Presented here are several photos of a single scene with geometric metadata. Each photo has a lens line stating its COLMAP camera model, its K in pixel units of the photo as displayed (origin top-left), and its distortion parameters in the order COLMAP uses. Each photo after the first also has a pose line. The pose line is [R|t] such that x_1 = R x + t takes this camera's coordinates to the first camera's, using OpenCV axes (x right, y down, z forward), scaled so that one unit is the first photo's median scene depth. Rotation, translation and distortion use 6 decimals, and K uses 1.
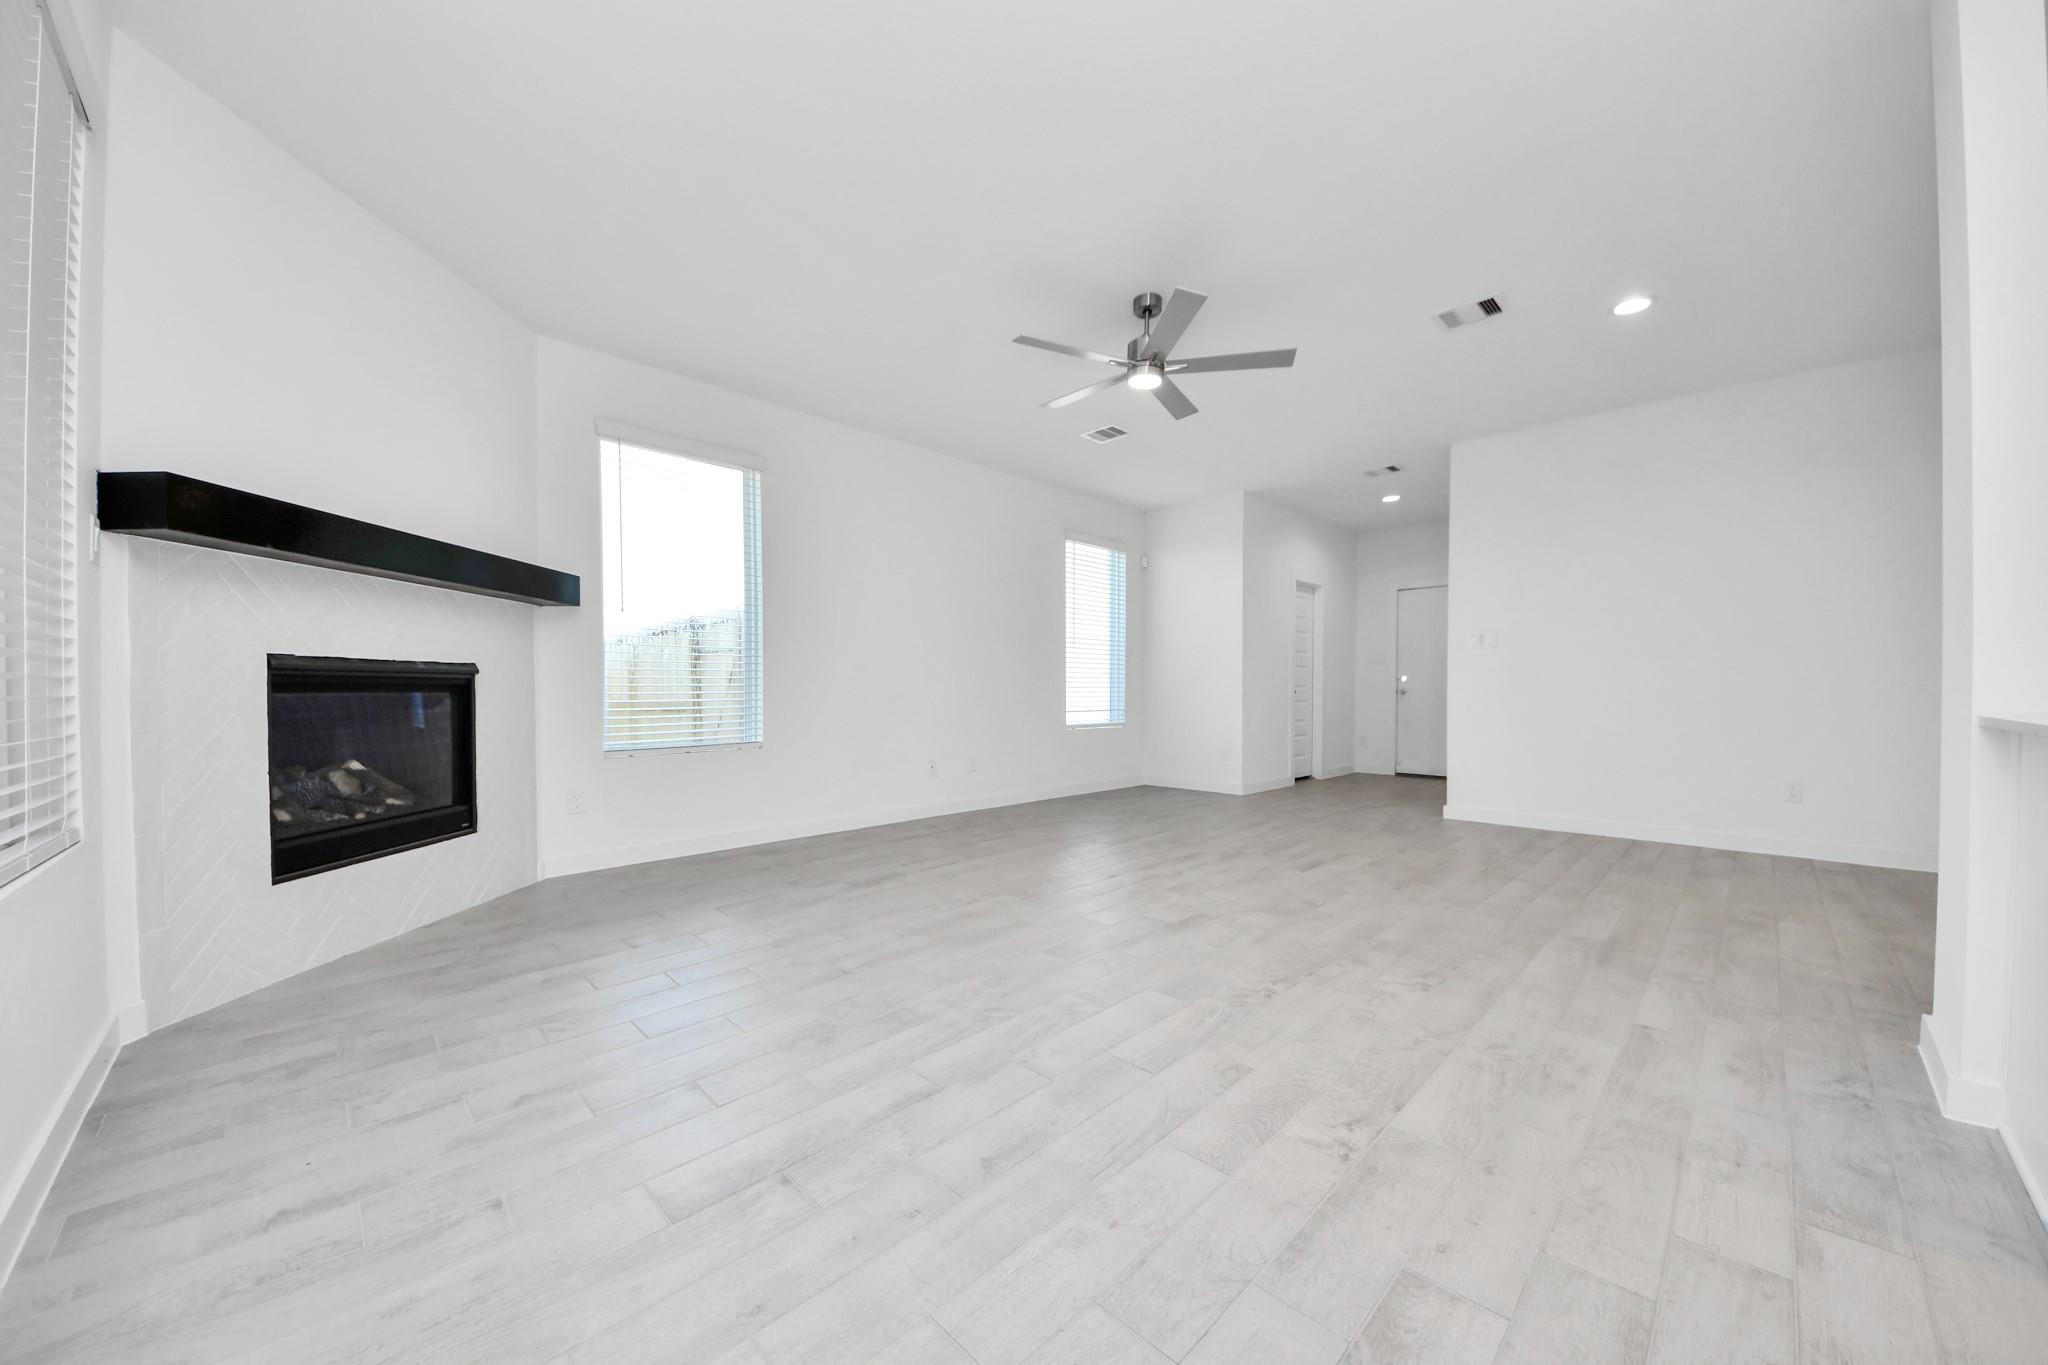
lens RADIAL K [[742.1, 0, 1010.9], [0, 742.1, 693.2], [0, 0, 1]] dist [0.017667, -0.020399]
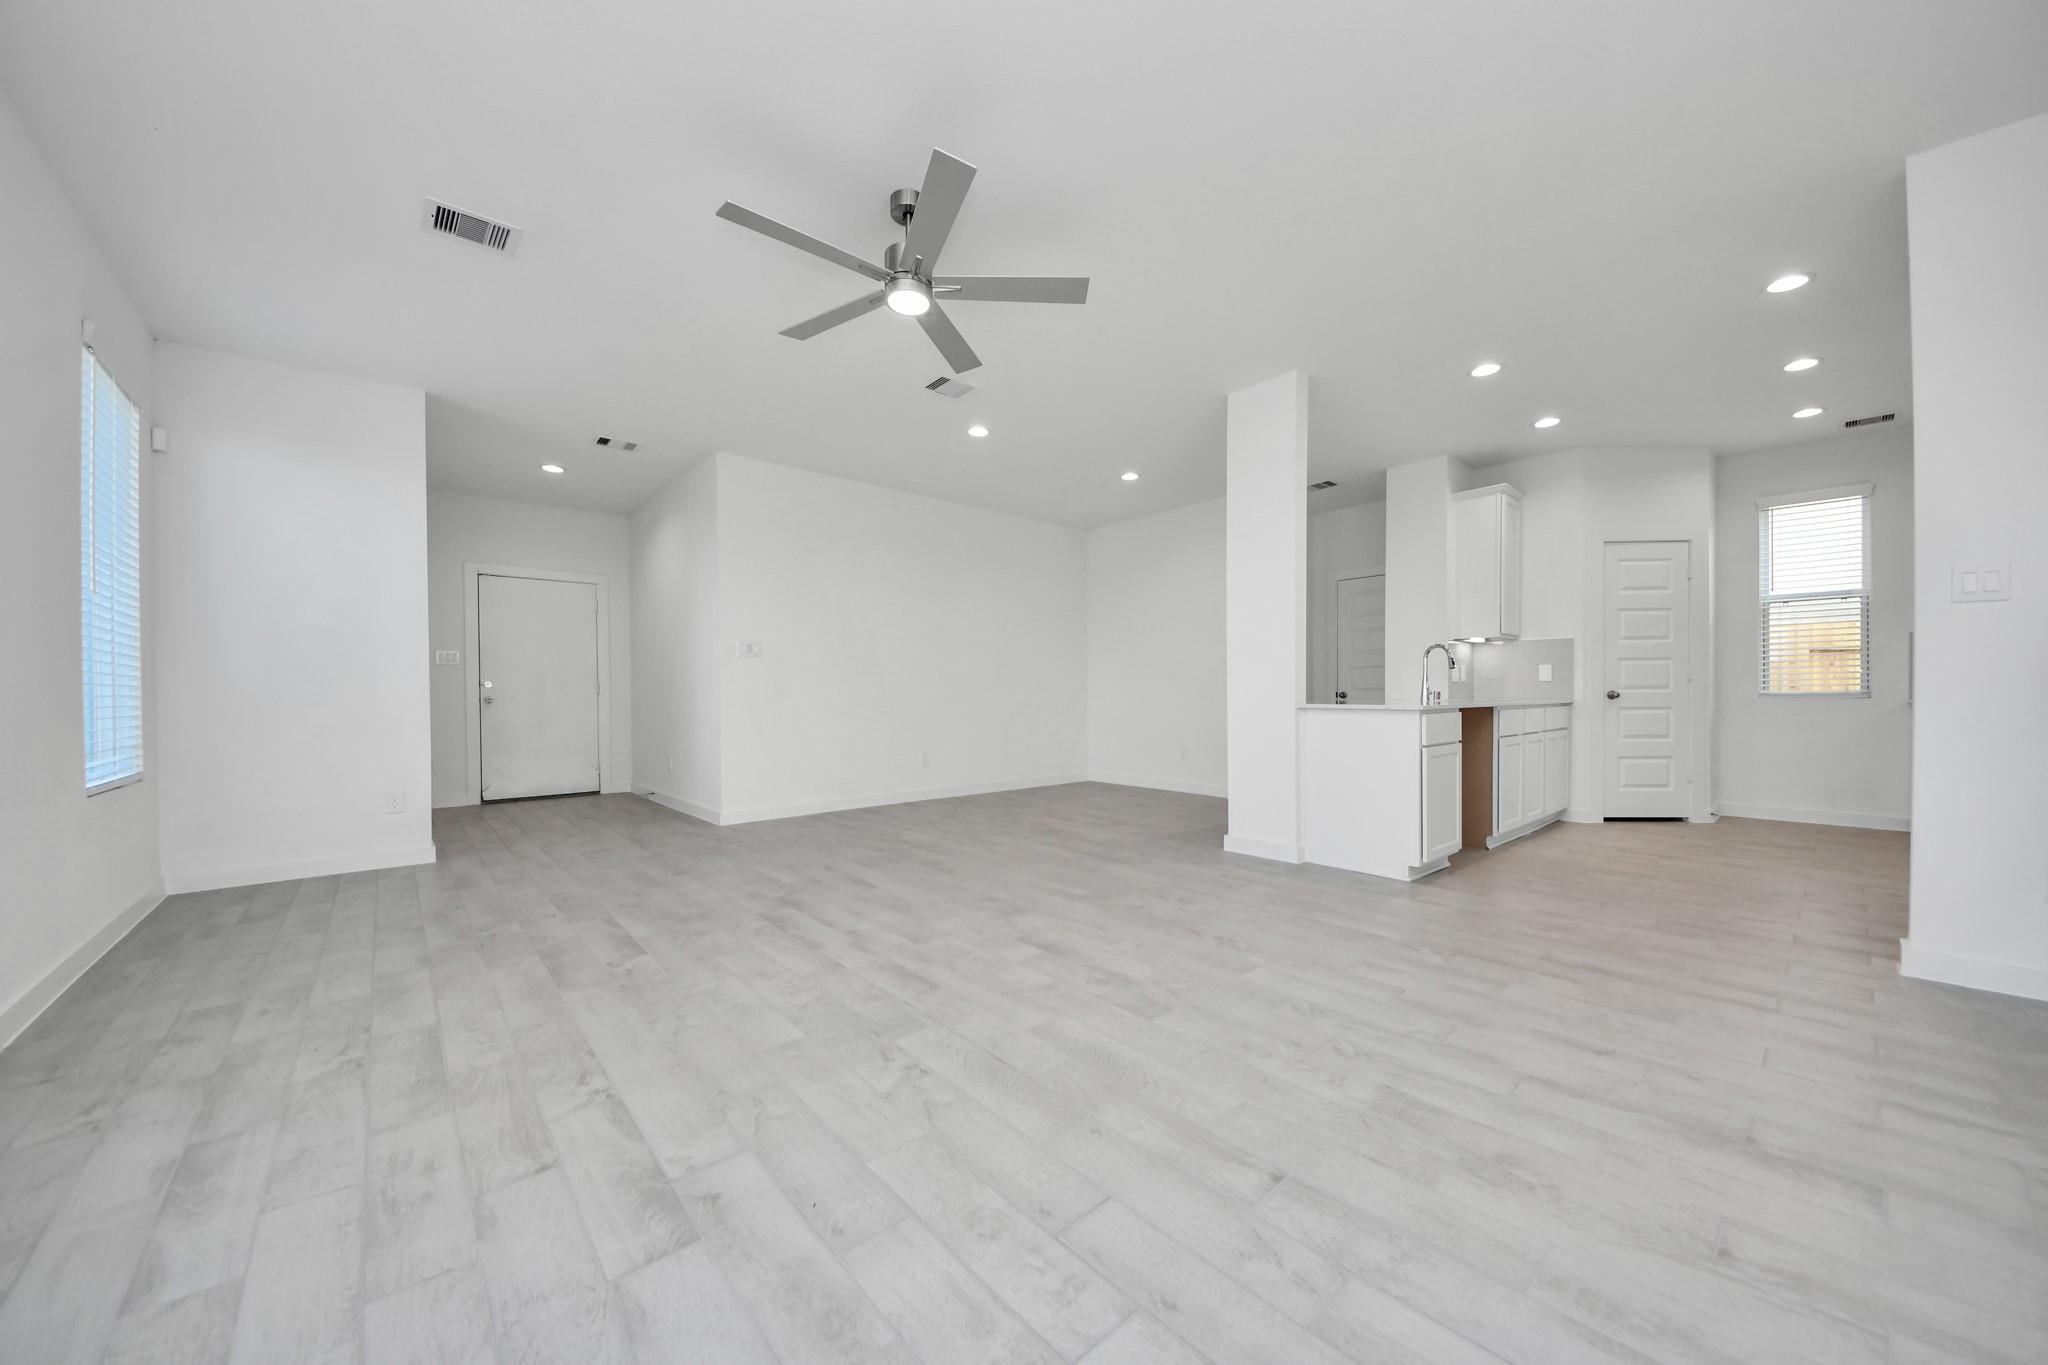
lens RADIAL K [[742.1, 0, 1010.9], [0, 742.1, 693.2], [0, 0, 1]] dist [0.017667, -0.020399]
pose [[0.034911, -0.006018, 0.999372, -0.624394], [0.013622, 0.999892, 0.005546, -0.014300], [-0.999298, 0.013420, 0.034989, 0.900155]]
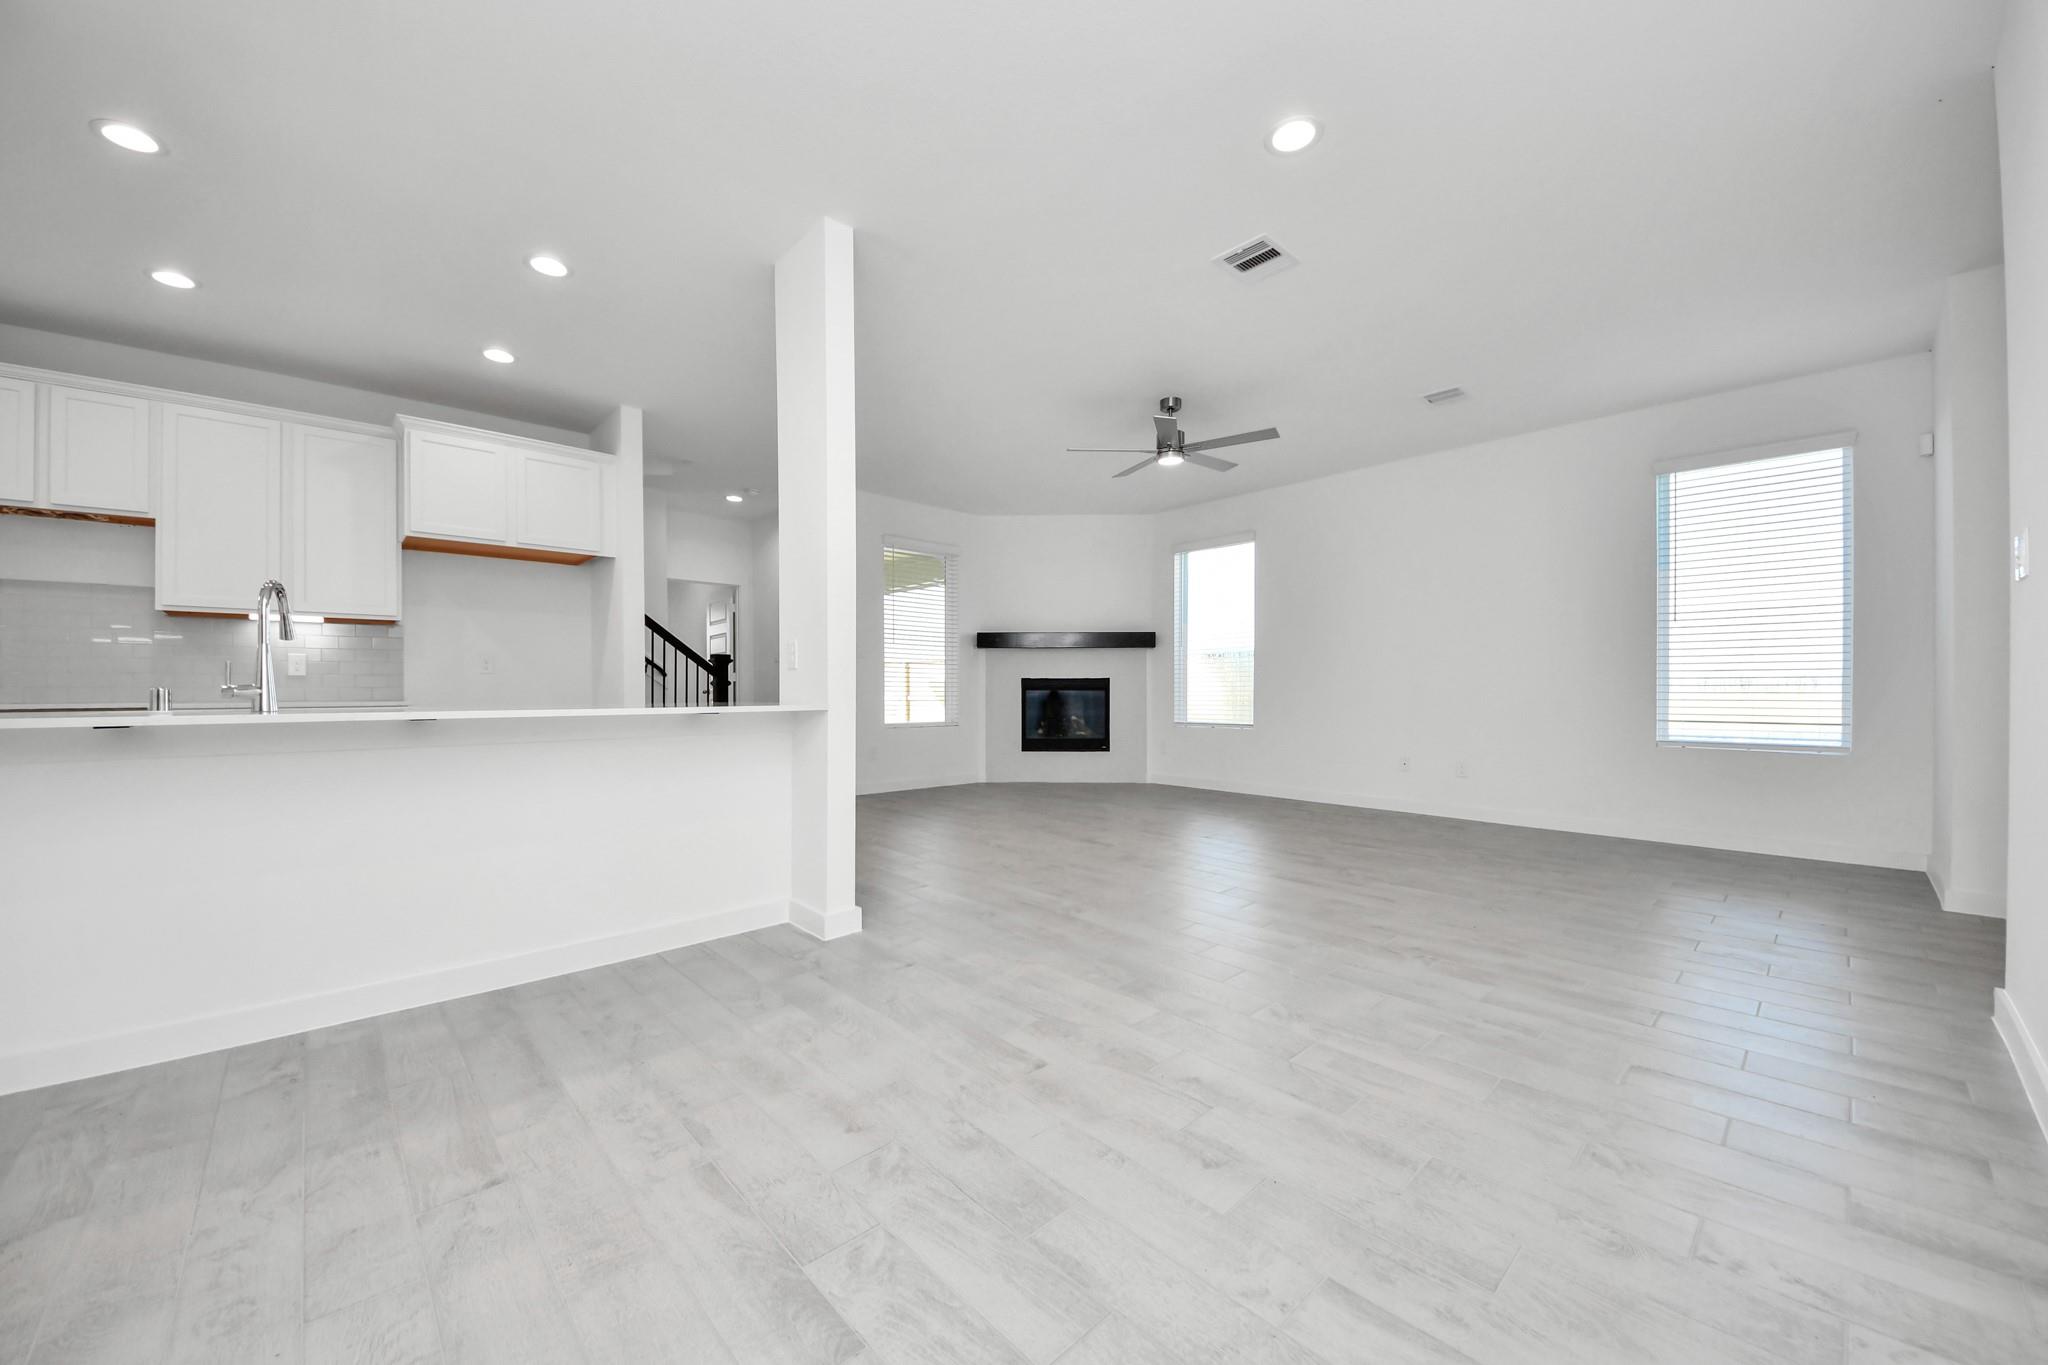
lens RADIAL K [[742.1, 0, 1010.9], [0, 742.1, 693.2], [0, 0, 1]] dist [0.017667, -0.020399]
pose [[-0.026319, 0.008265, -0.999619, 1.561517], [-0.004176, 0.999956, 0.008378, -0.010111], [0.999645, 0.004395, -0.026283, 0.758311]]
